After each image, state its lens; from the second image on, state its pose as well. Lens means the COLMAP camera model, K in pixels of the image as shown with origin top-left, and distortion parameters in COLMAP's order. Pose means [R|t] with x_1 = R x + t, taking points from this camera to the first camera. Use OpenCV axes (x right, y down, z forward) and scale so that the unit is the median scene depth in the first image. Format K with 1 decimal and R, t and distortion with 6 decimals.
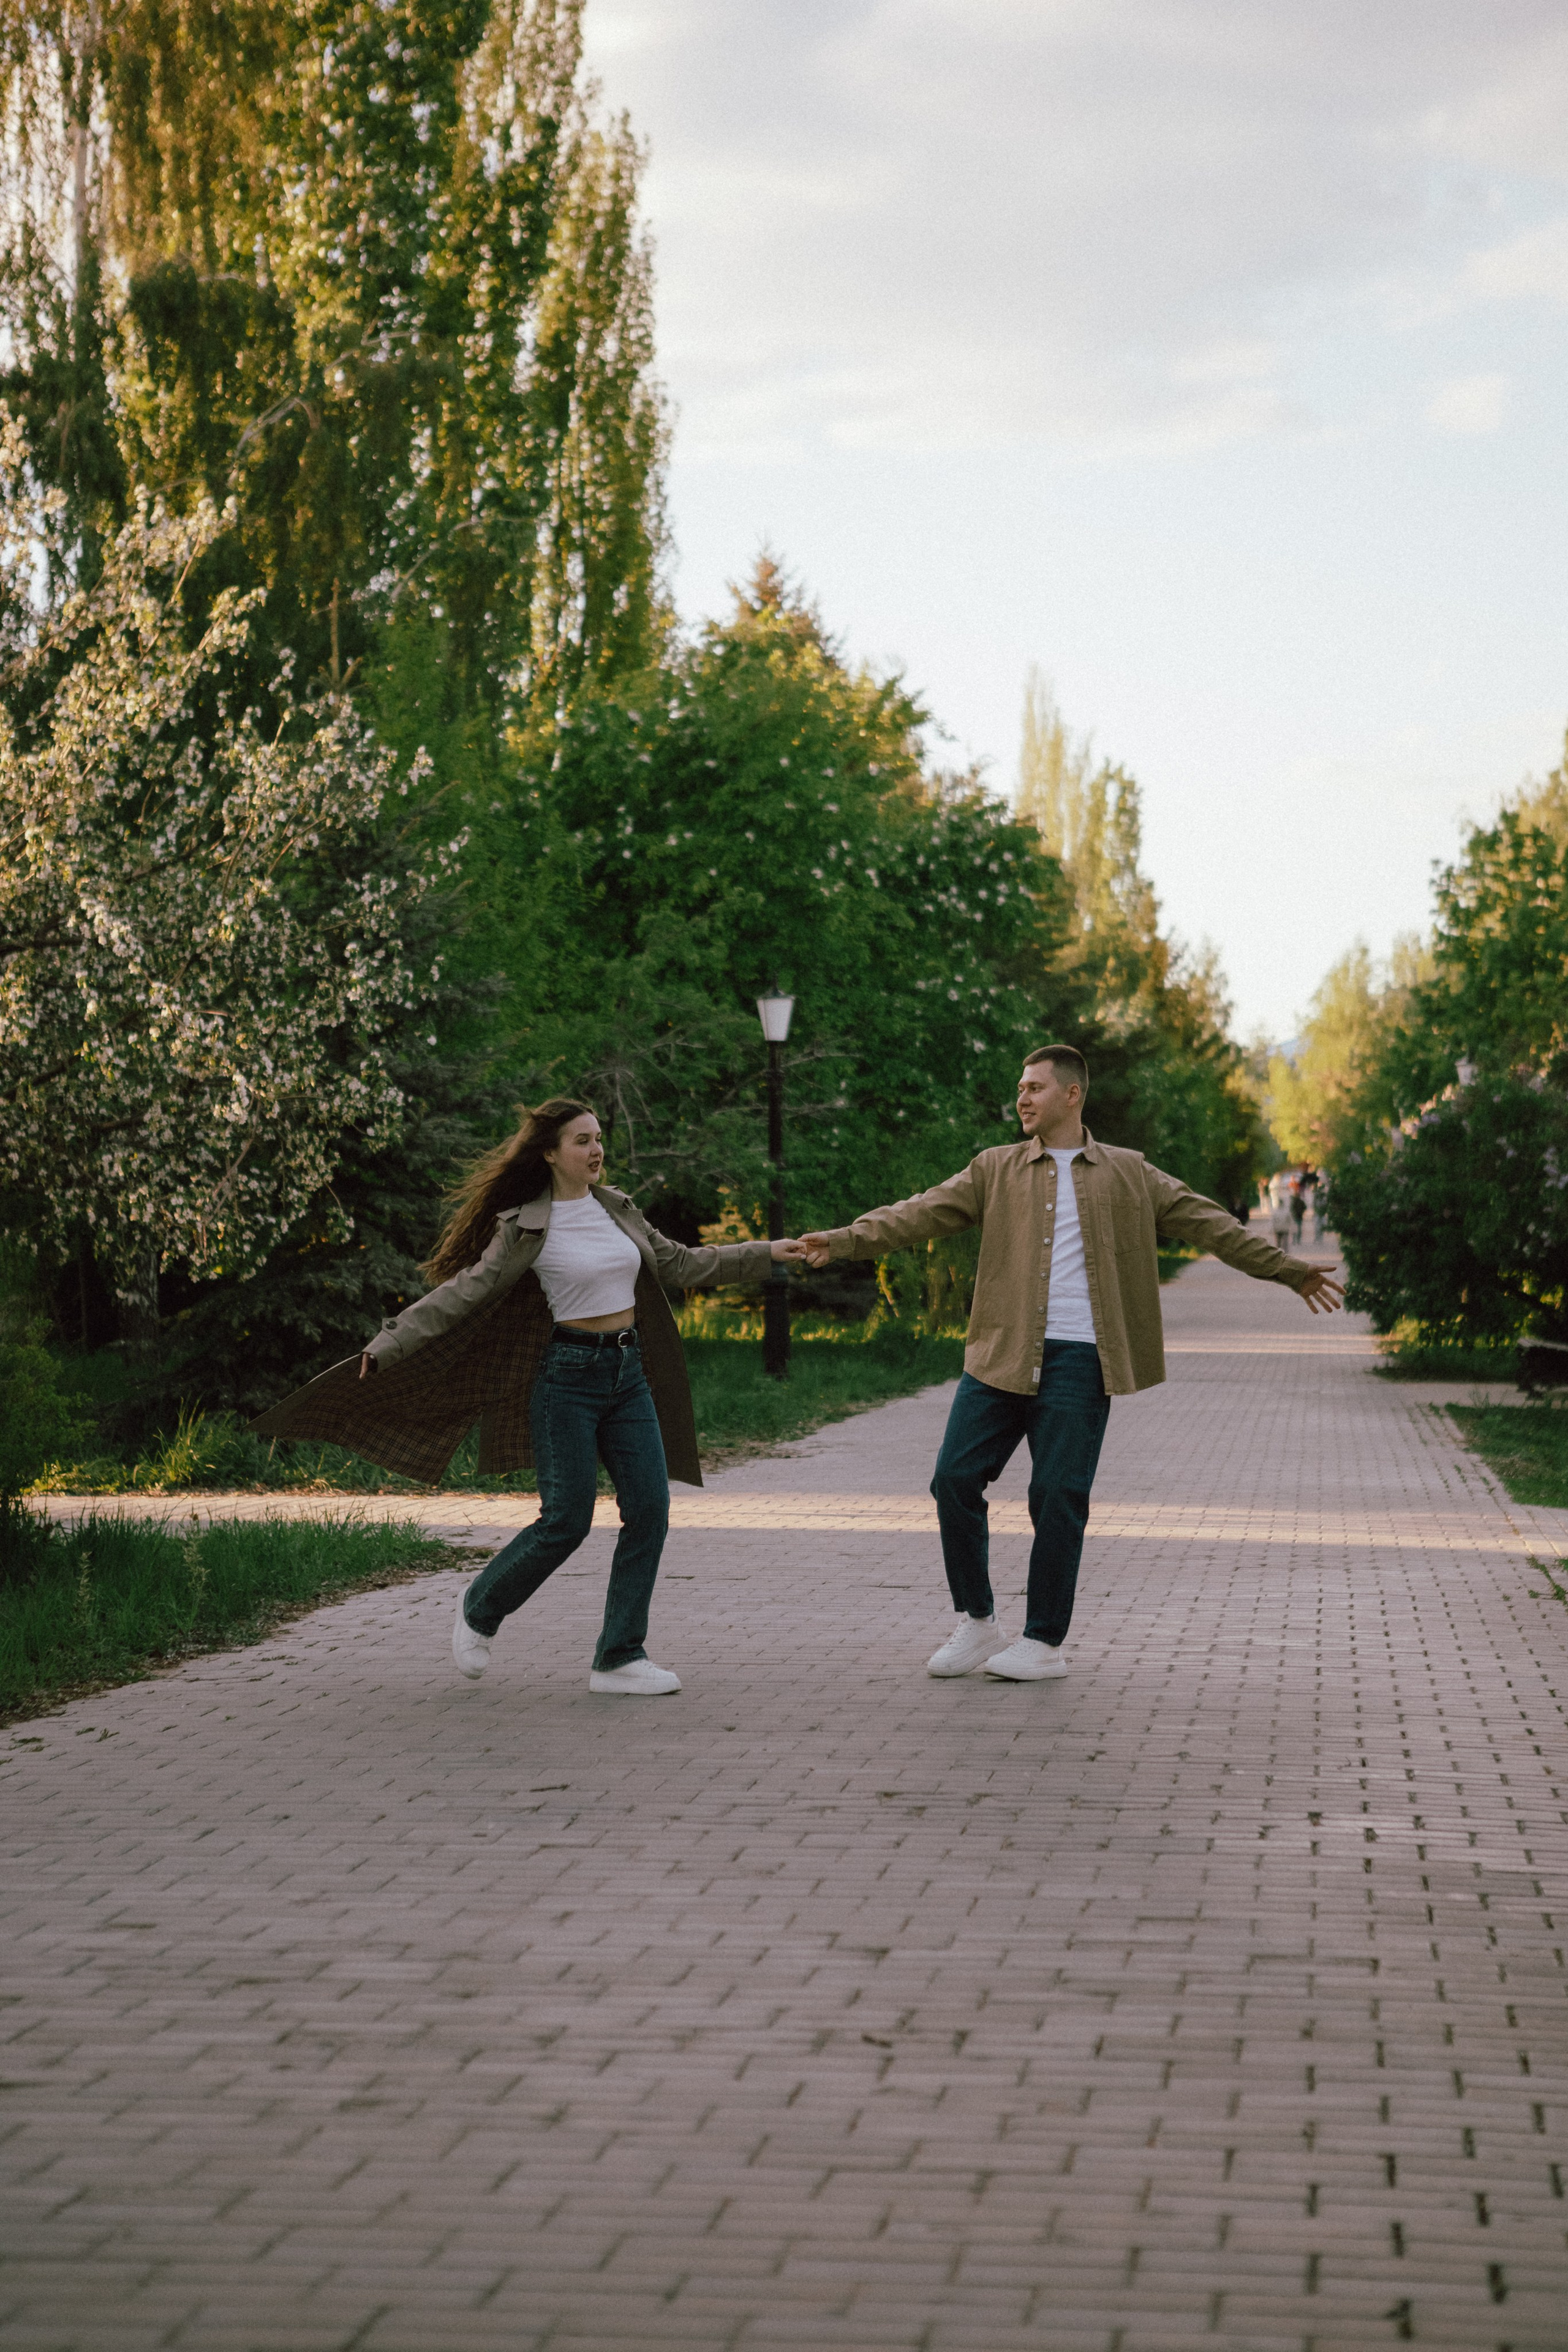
lens RADIAL K [[4447.7, 0, 781.9], [0, 4447.7, 1230.5], [0, 0, 1]] dist [0.243906, -0.572632]
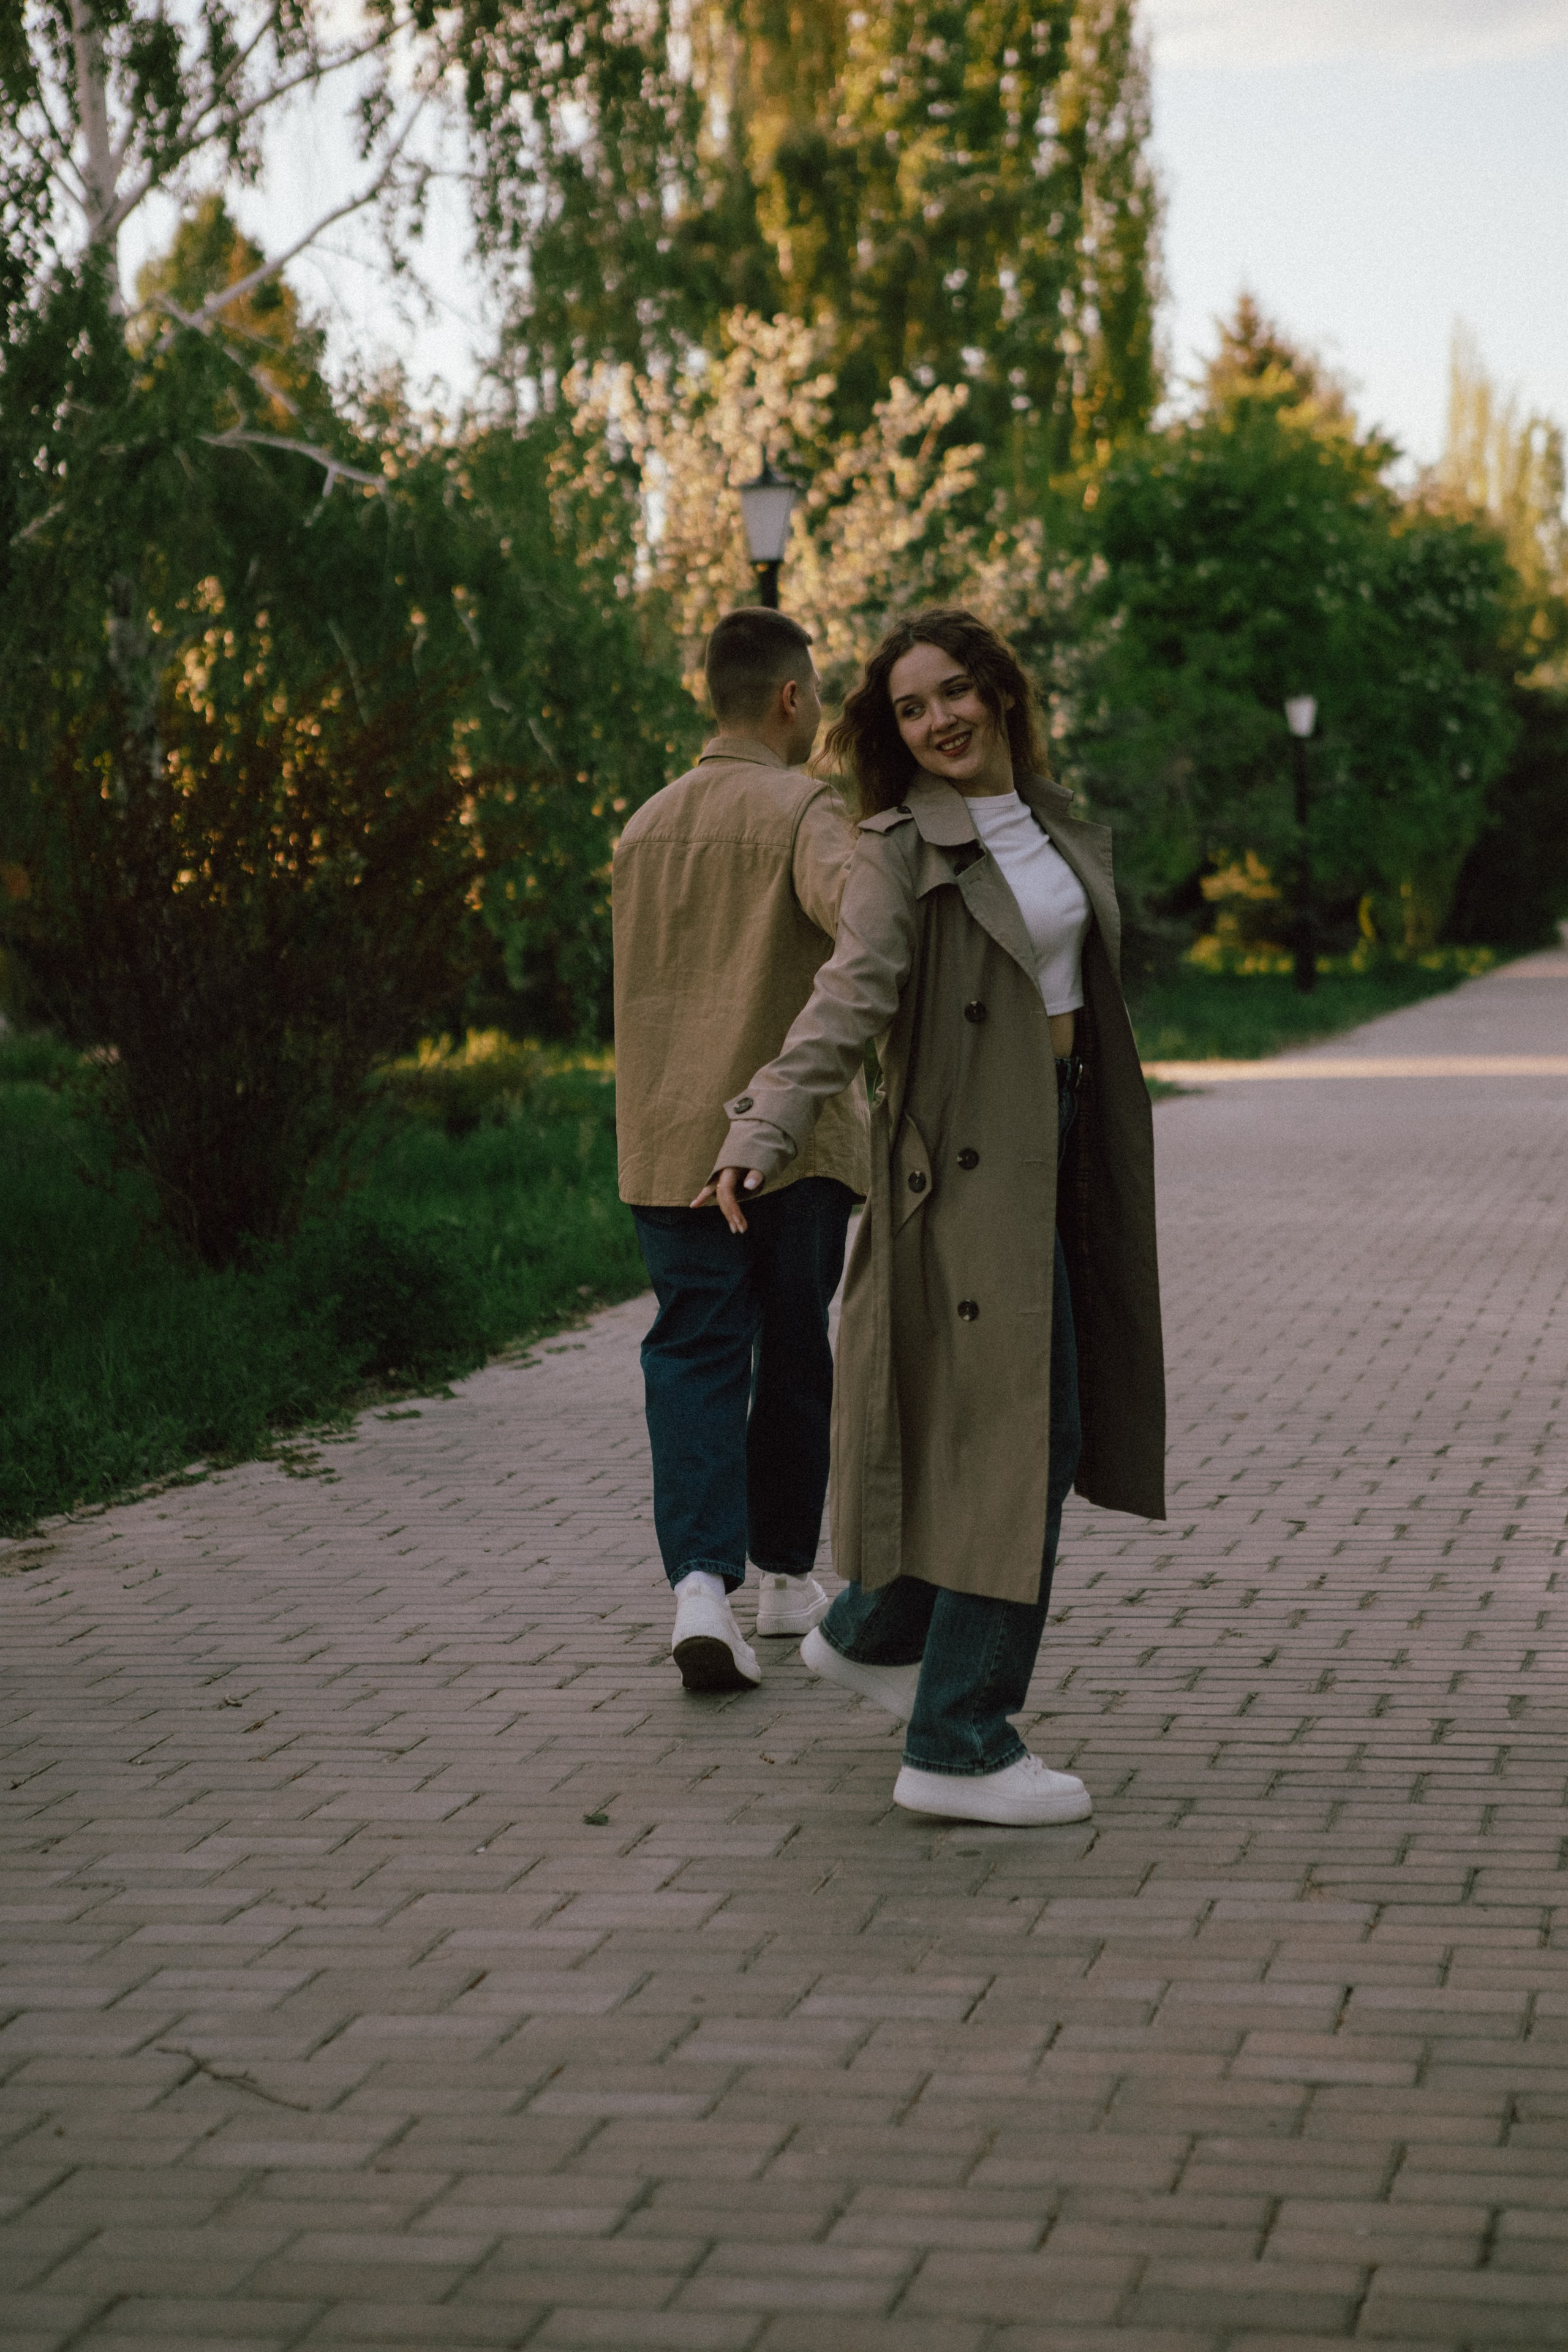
lens RADIAL K [[4473.6, 0, 784.0], [0, 4473.6, 1176.0], [0, 0, 1]] dist [0.278639, -0.011968]
pose [[0.995497, -0.022545, -0.092077, -0.028035], [0.028358, 0.997653, 0.062323, -0.000206], [0.090456, -0.064654, 0.993800, -0.267173]]
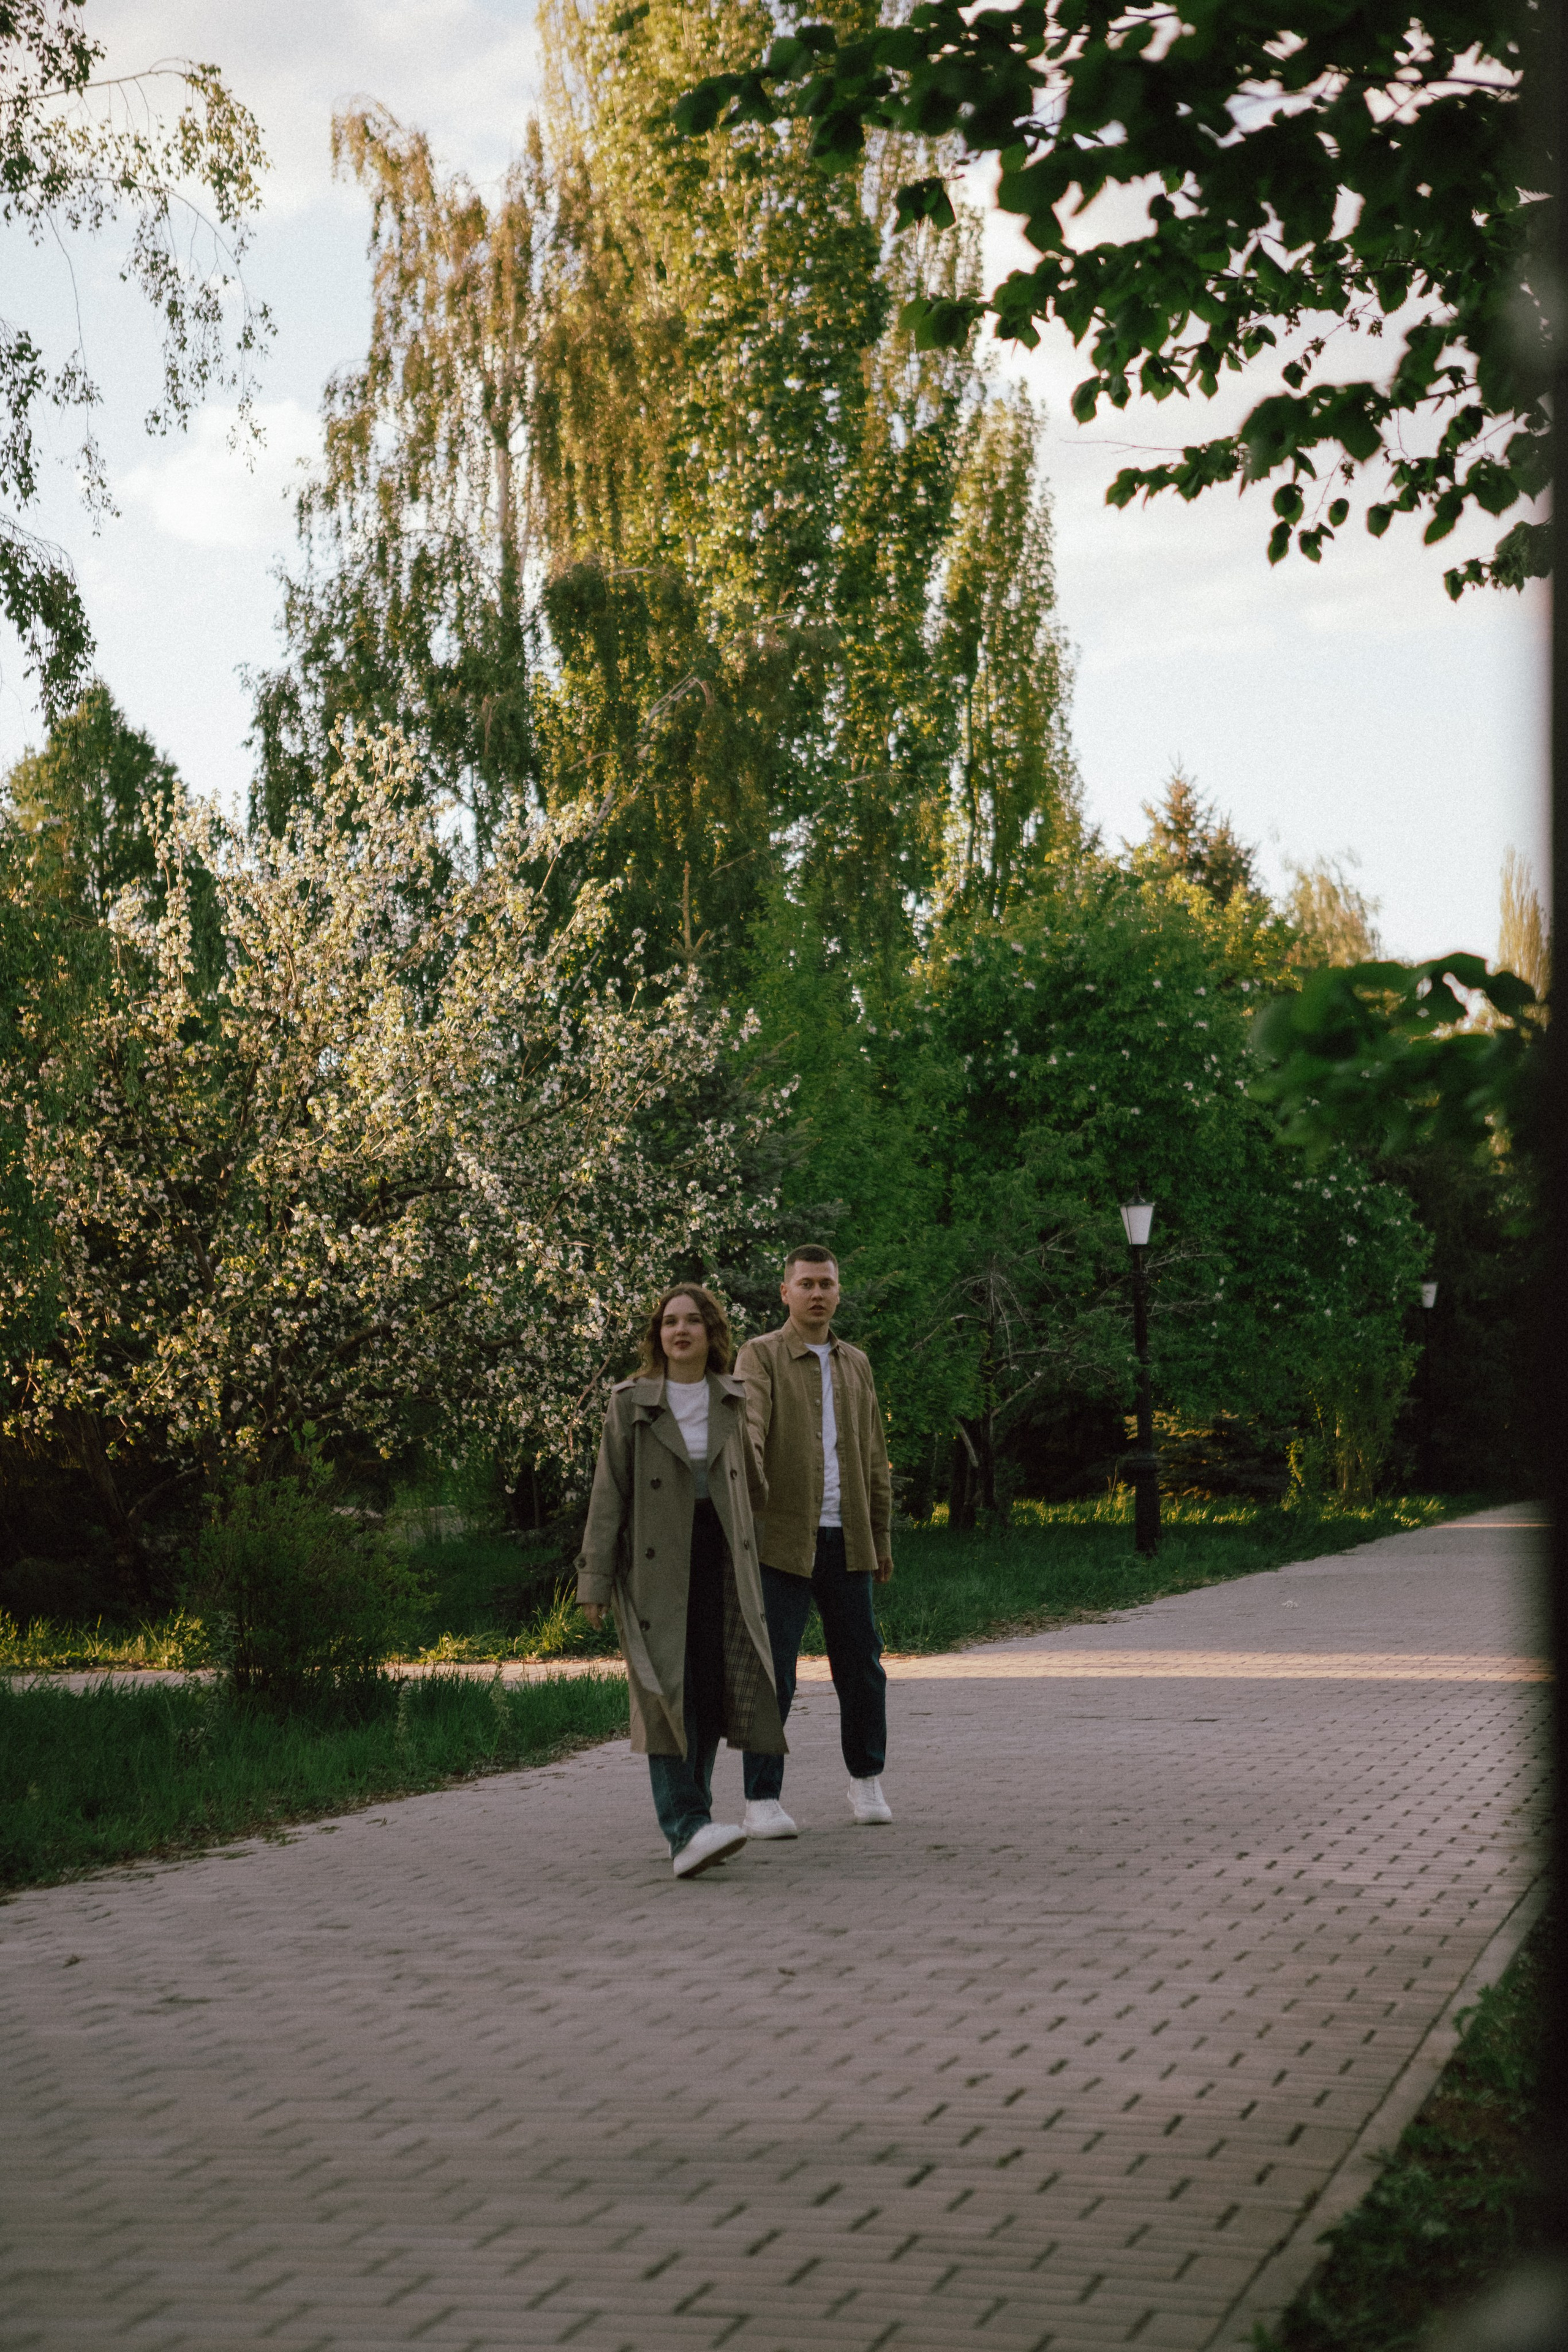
lens RADIAL K [[4447.7, 0, 781.9], [0, 4447.7, 1230.5], [0, 0, 1]] dist [0.243906, -0.572632]
pose [[0.993014, -0.030259, -0.114048, 0.030551], [0.025295, 0.998679, -0.044727, 0.000341], [0.115251, 0.041529, 0.992468, -0.074853]]
